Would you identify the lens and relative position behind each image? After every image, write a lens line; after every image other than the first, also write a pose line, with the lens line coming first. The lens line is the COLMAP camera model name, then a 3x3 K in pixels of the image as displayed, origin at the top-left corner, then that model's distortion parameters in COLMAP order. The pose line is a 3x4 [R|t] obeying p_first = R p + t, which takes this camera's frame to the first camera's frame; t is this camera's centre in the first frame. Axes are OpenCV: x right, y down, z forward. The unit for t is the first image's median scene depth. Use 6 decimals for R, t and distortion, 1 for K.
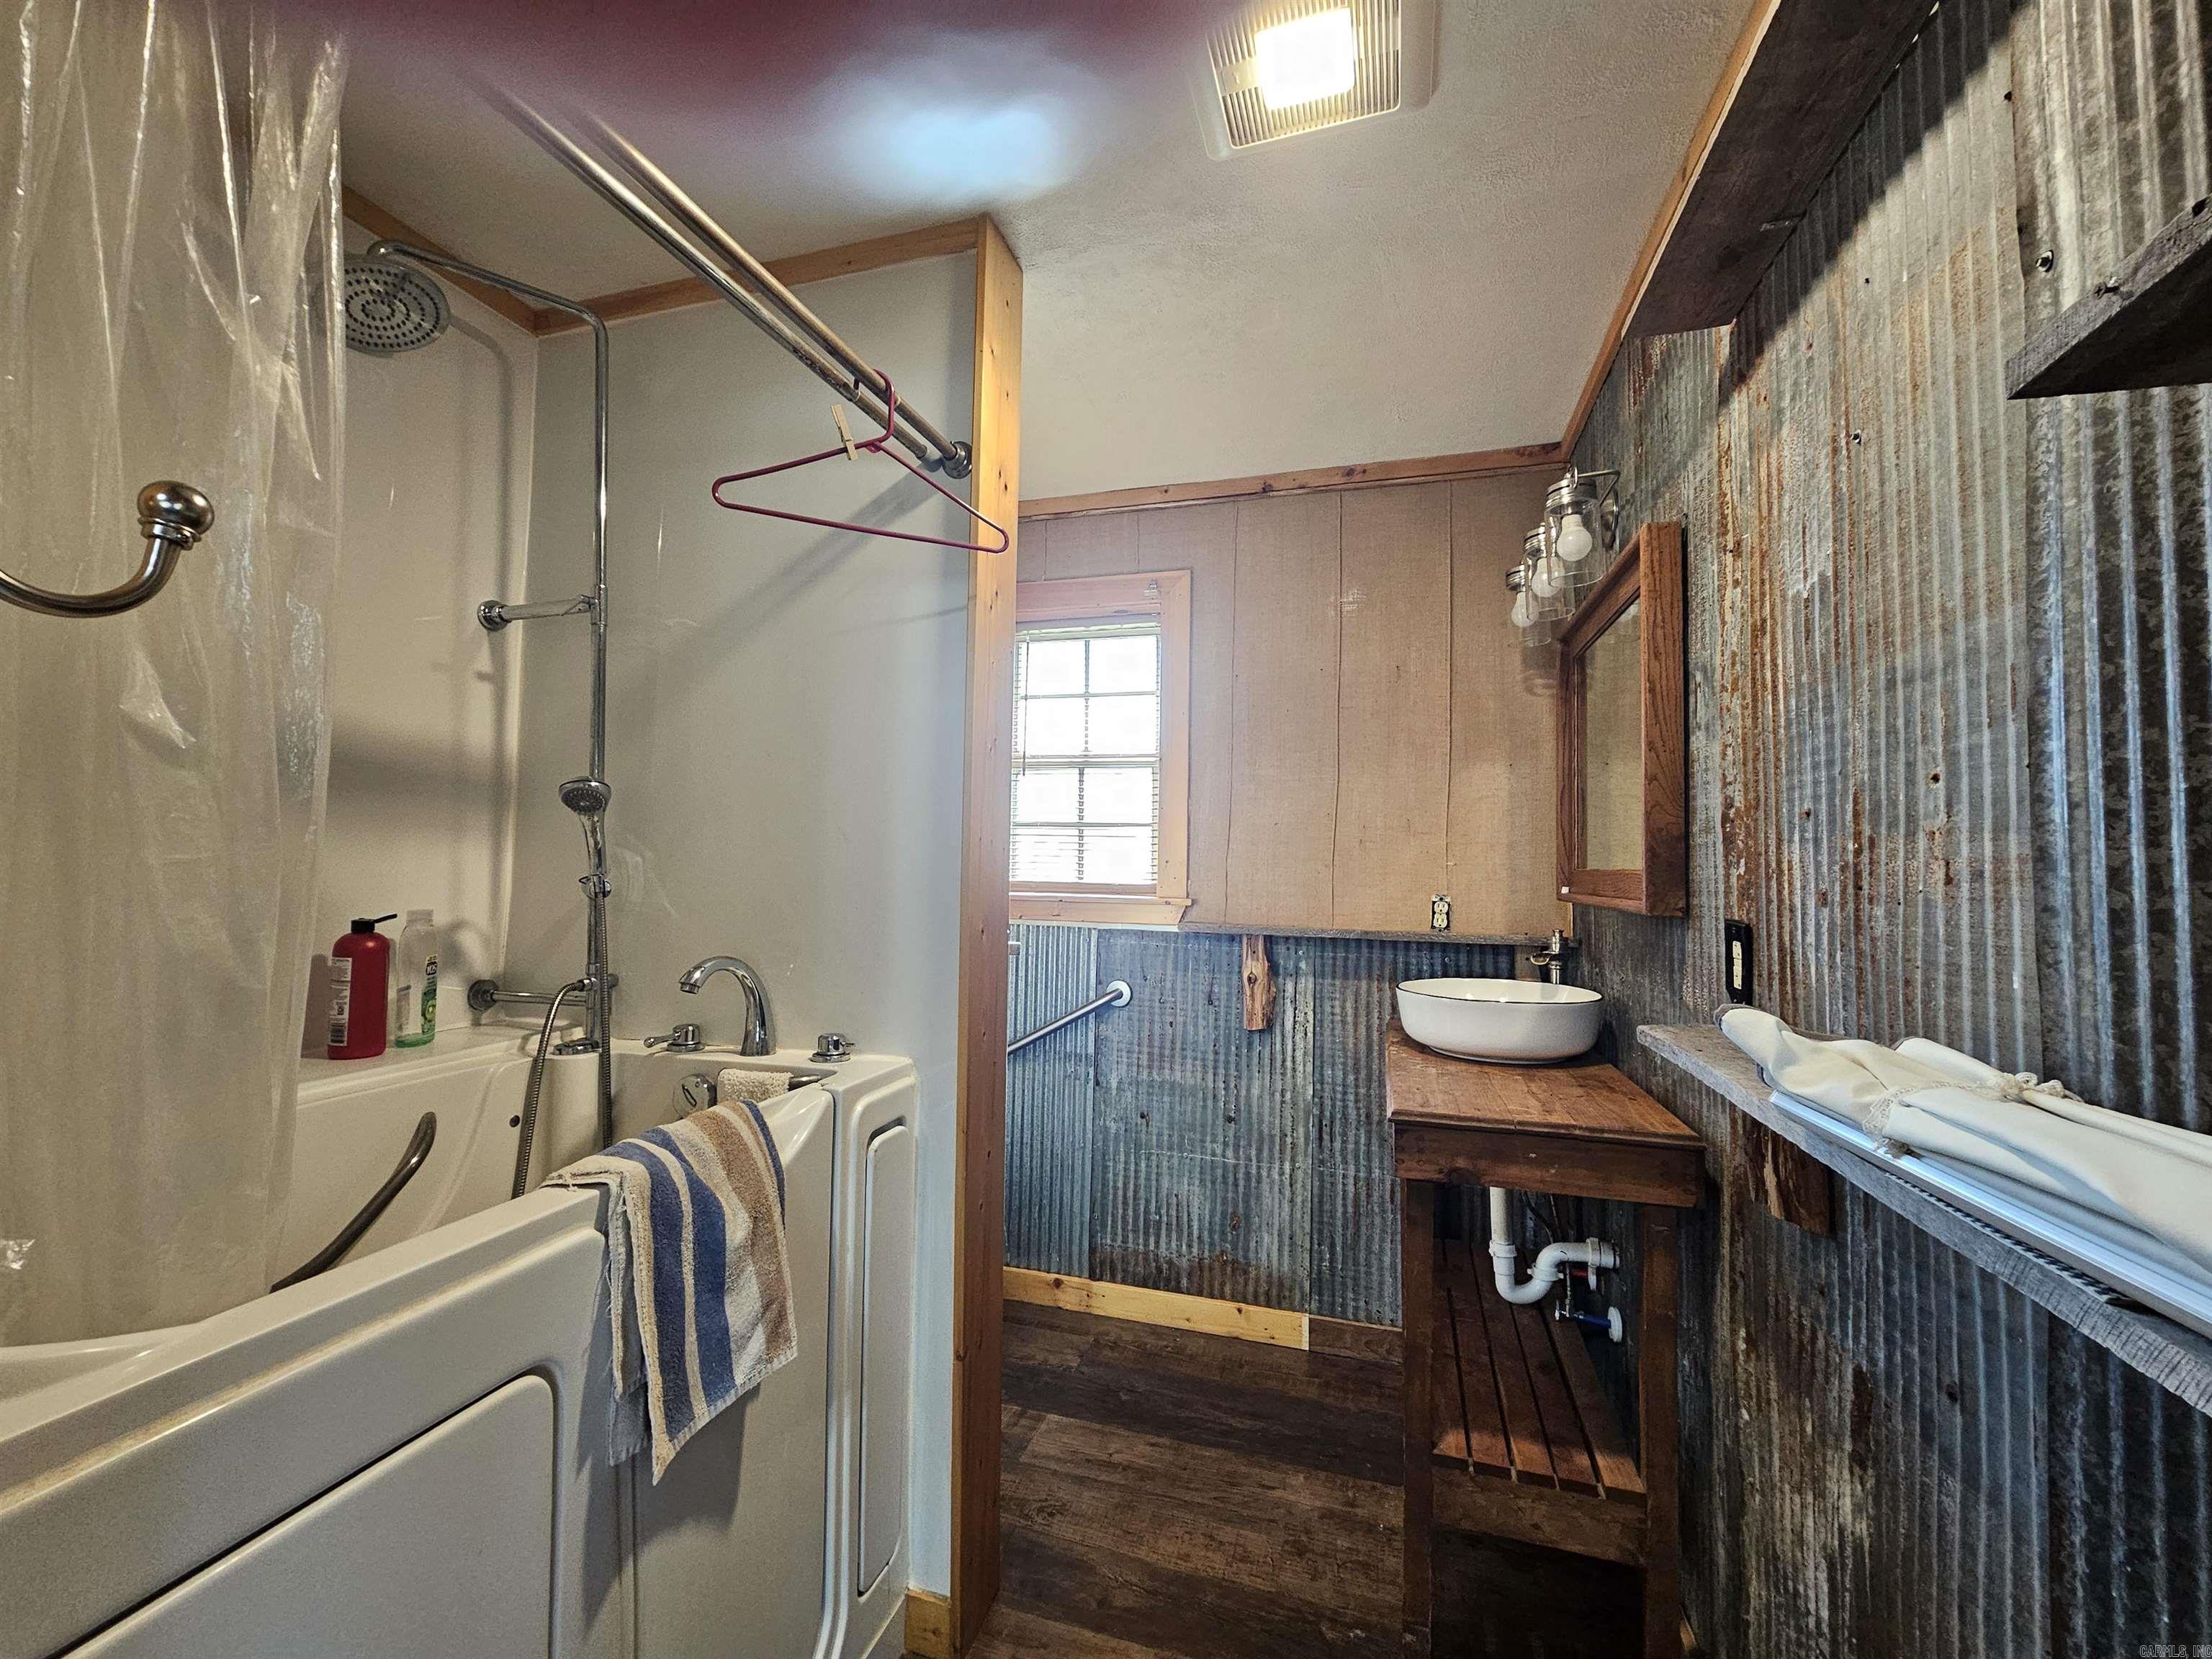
lens RADIAL K [[906.2, 0, 1108.3], [0, 906.2, 824.5], [0, 0, 1]] dist [-0.000948, -0.000178]
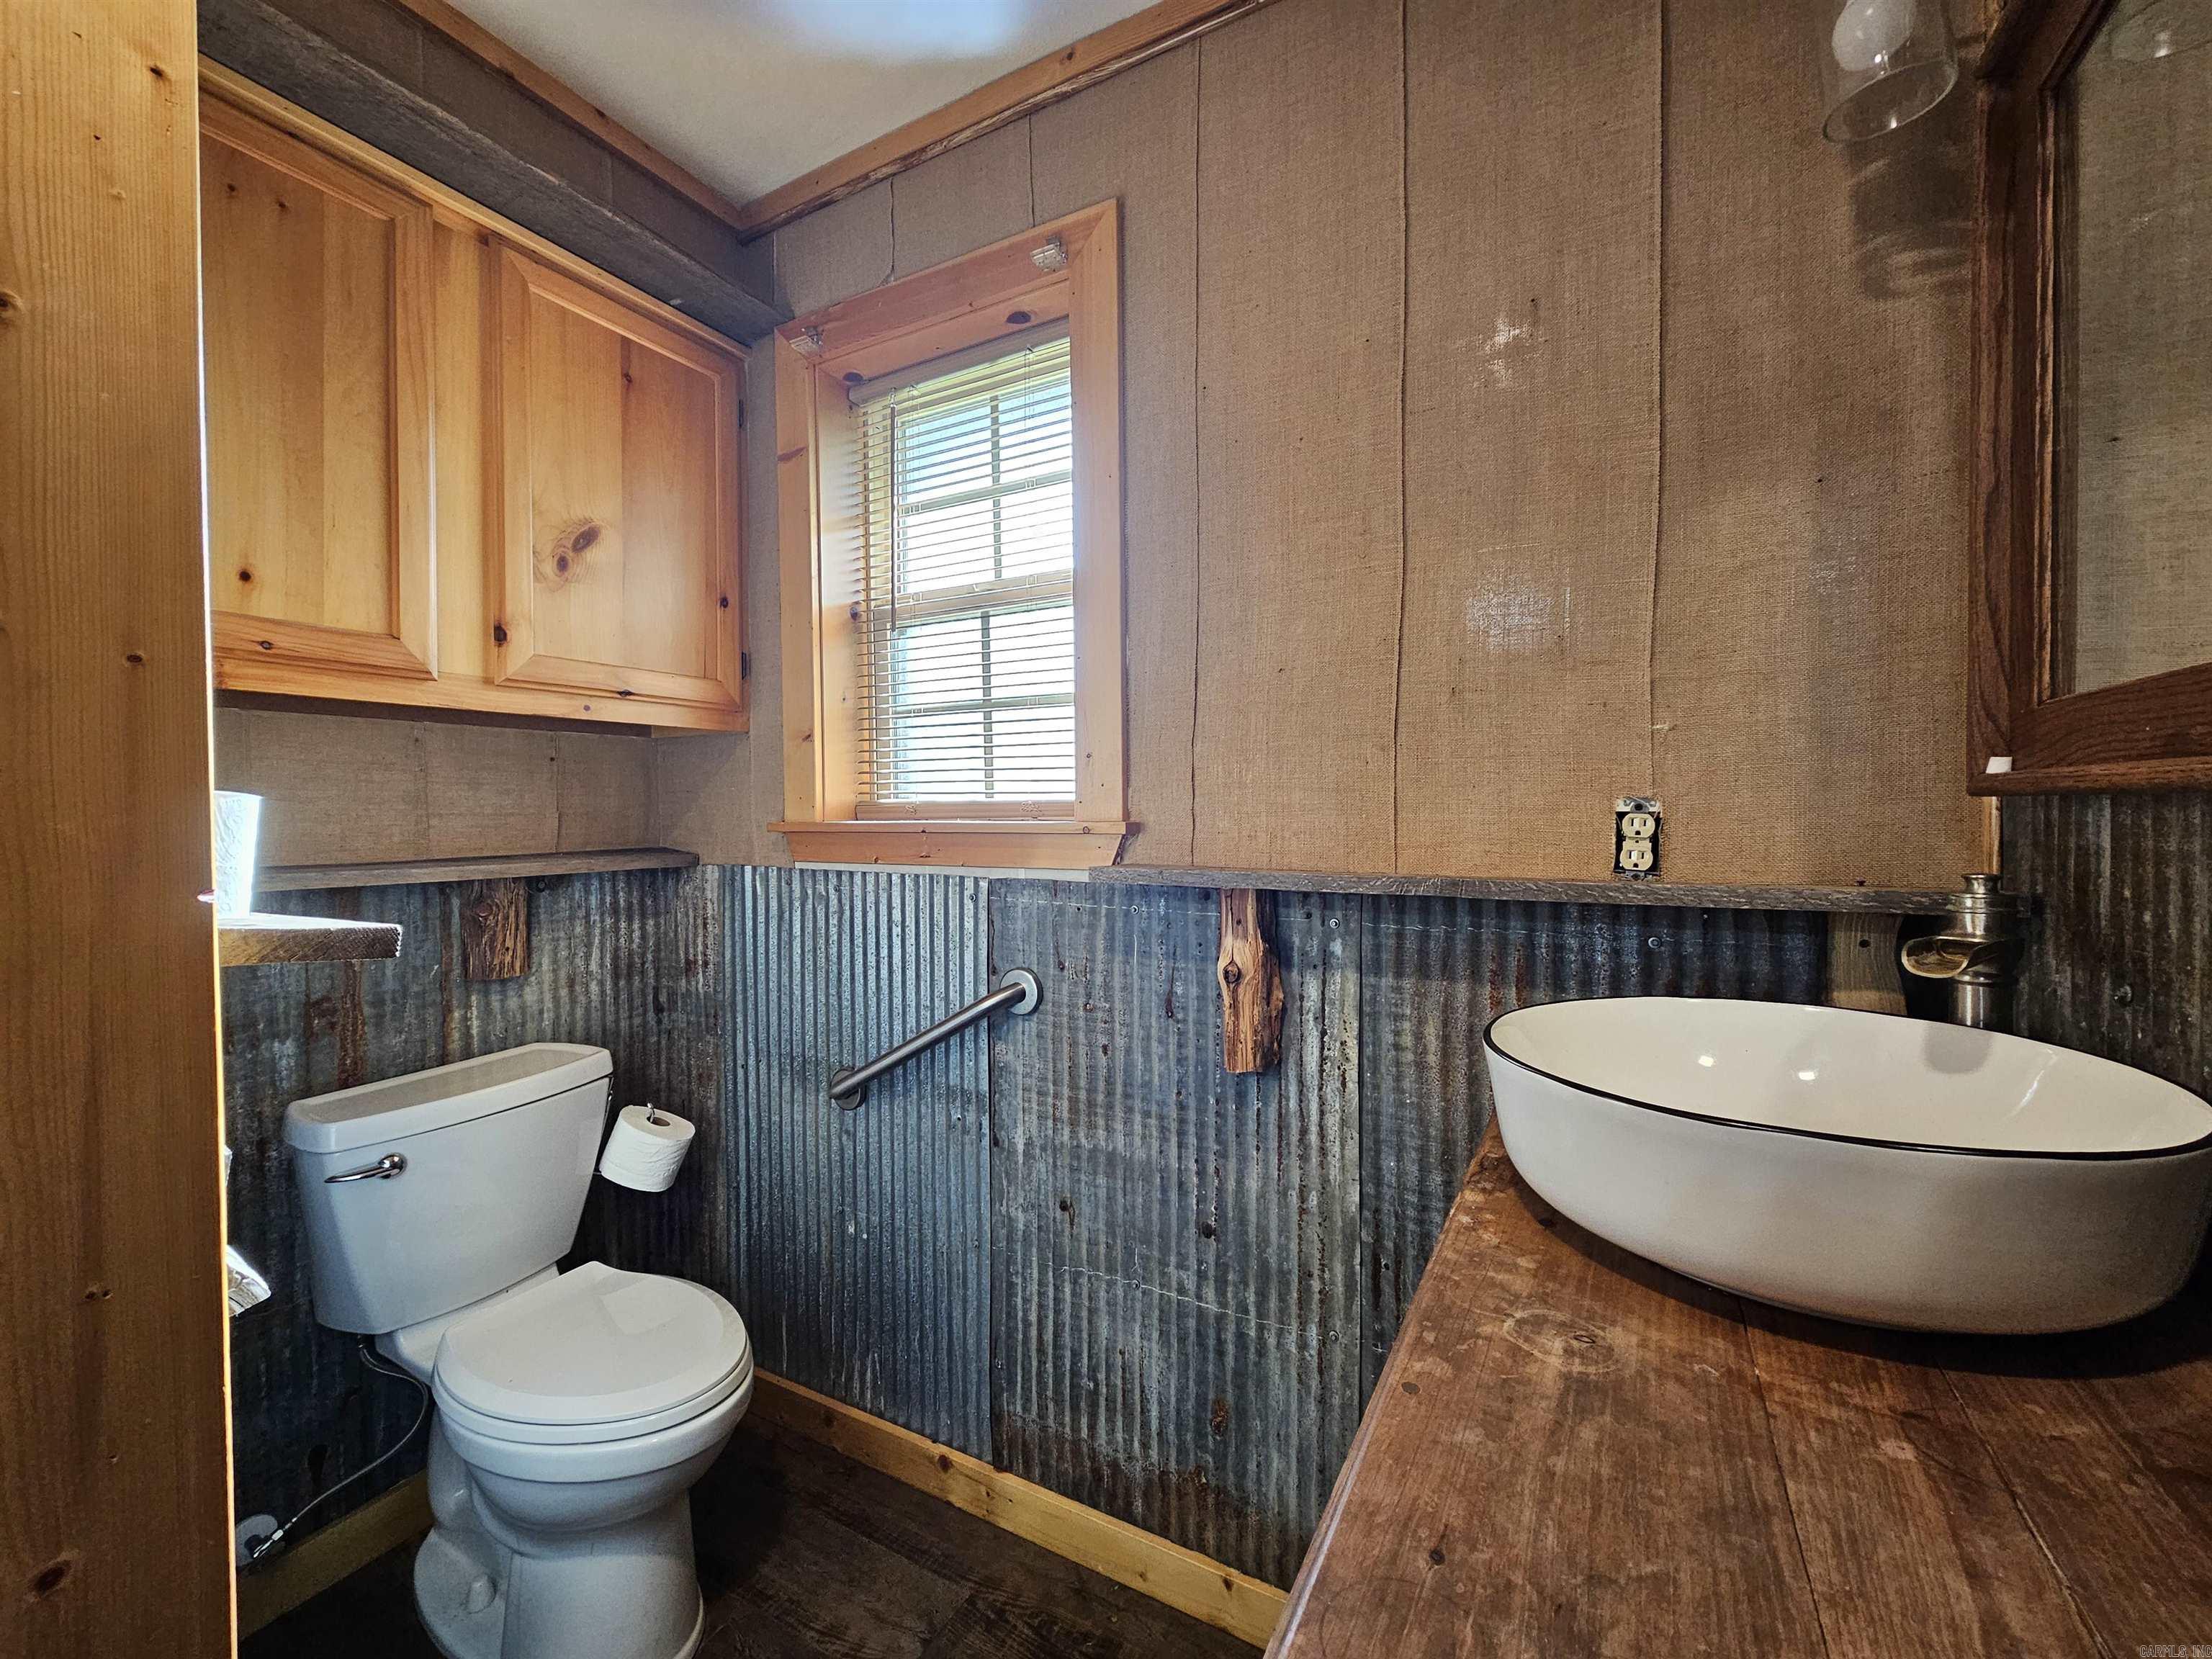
lens RADIAL K [[906.2, 0, 1104.3], [0, 906.2, 823.6], [0, 0, 1]] dist [-0.000948, -0.000178]
pose [[0.977621, -0.020592, -0.209362, 0.191656], [0.032340, 0.998079, 0.052847, 0.054980], [0.207871, -0.058435, 0.976409, 0.479298]]
